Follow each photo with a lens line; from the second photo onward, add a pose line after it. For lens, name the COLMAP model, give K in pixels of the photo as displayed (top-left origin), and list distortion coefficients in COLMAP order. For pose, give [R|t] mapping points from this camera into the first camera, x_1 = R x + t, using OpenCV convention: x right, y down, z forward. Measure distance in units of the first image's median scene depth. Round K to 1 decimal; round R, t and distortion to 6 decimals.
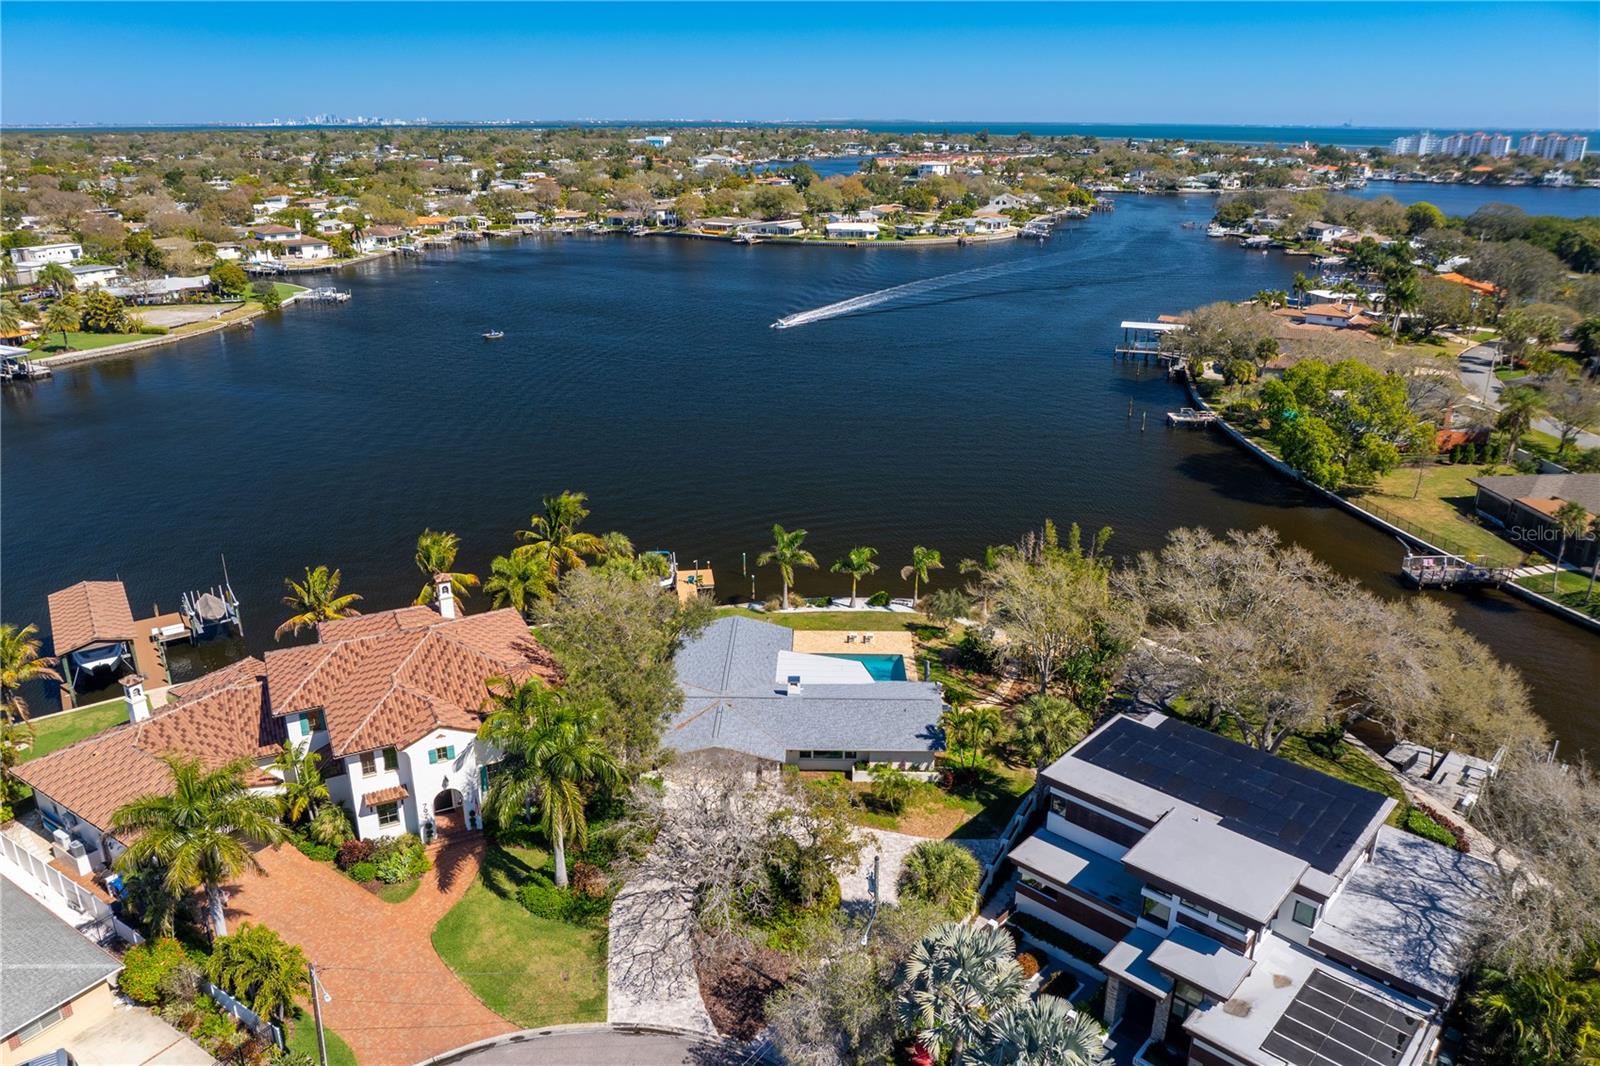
lens RADIAL K [[1147.5, 0, 800.0], [0, 1147.5, 533.0], [0, 0, 1]] dist [-0.042658, 0.029945]
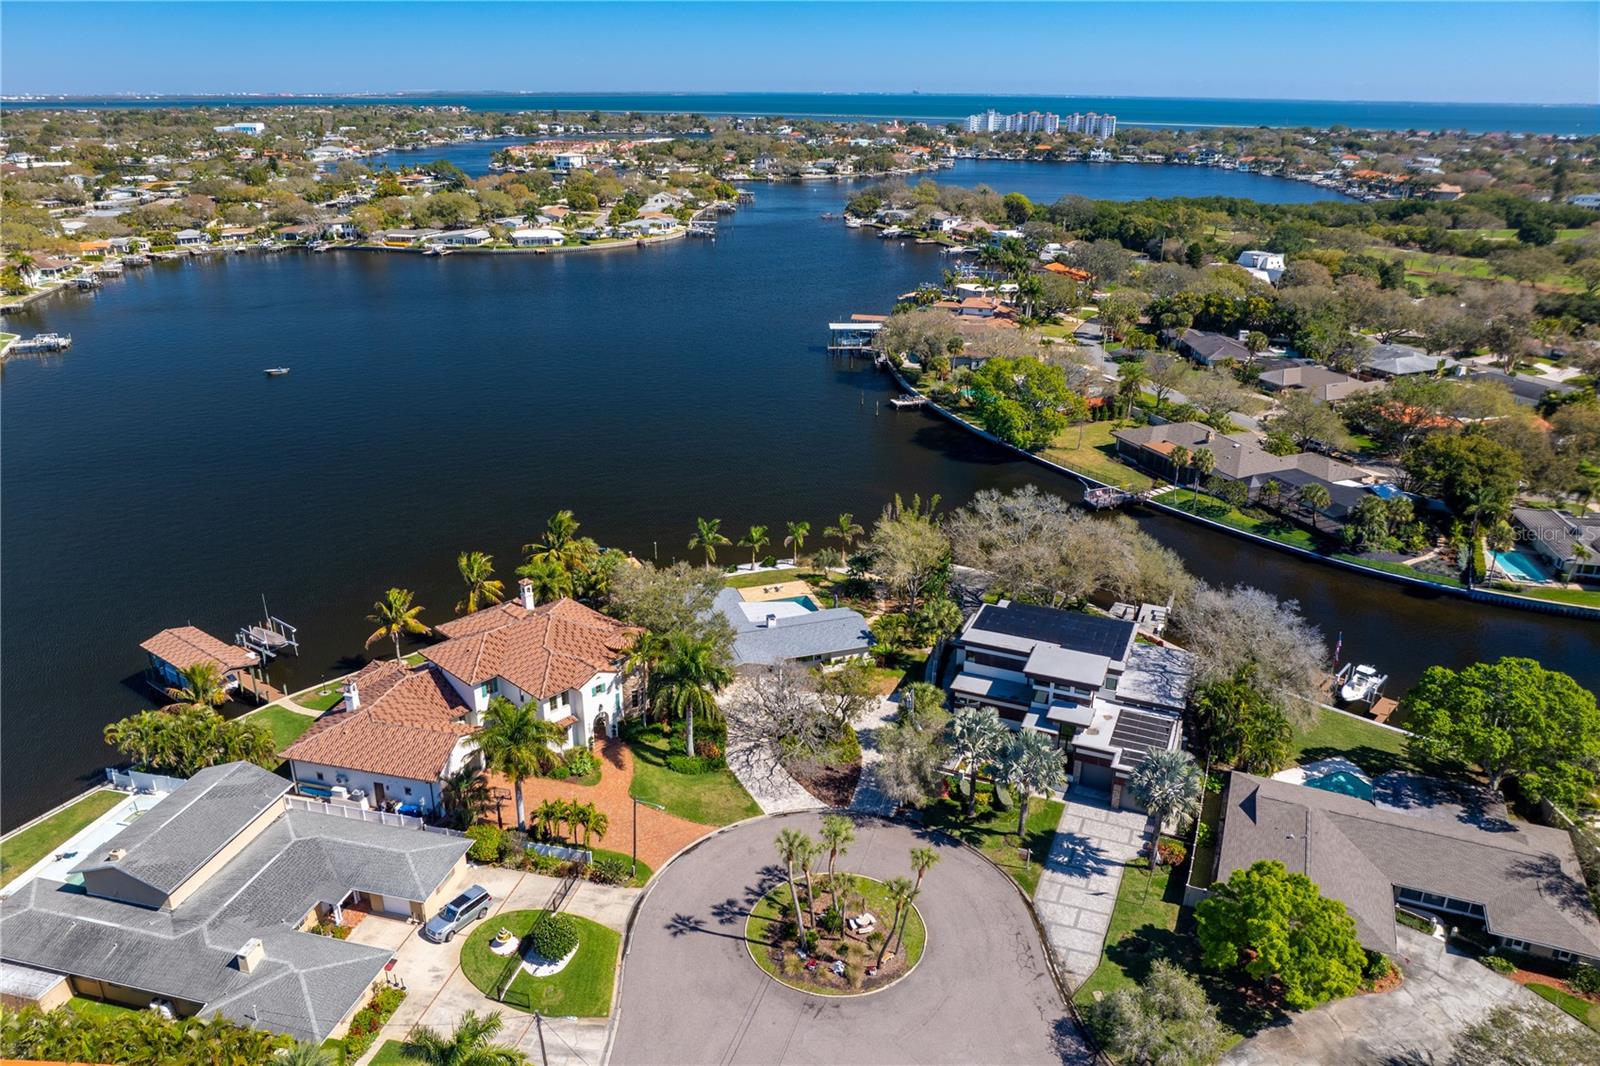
lens RADIAL K [[1129.9, 0, 800.0], [0, 1129.9, 533.0], [0, 0, 1]] dist [-0.000166, -0.046239]
pose [[0.945975, -0.120957, 0.300834, -0.165013], [0.113398, 0.992639, 0.042530, -0.017399], [-0.303763, -0.006119, 0.952728, -0.183679]]
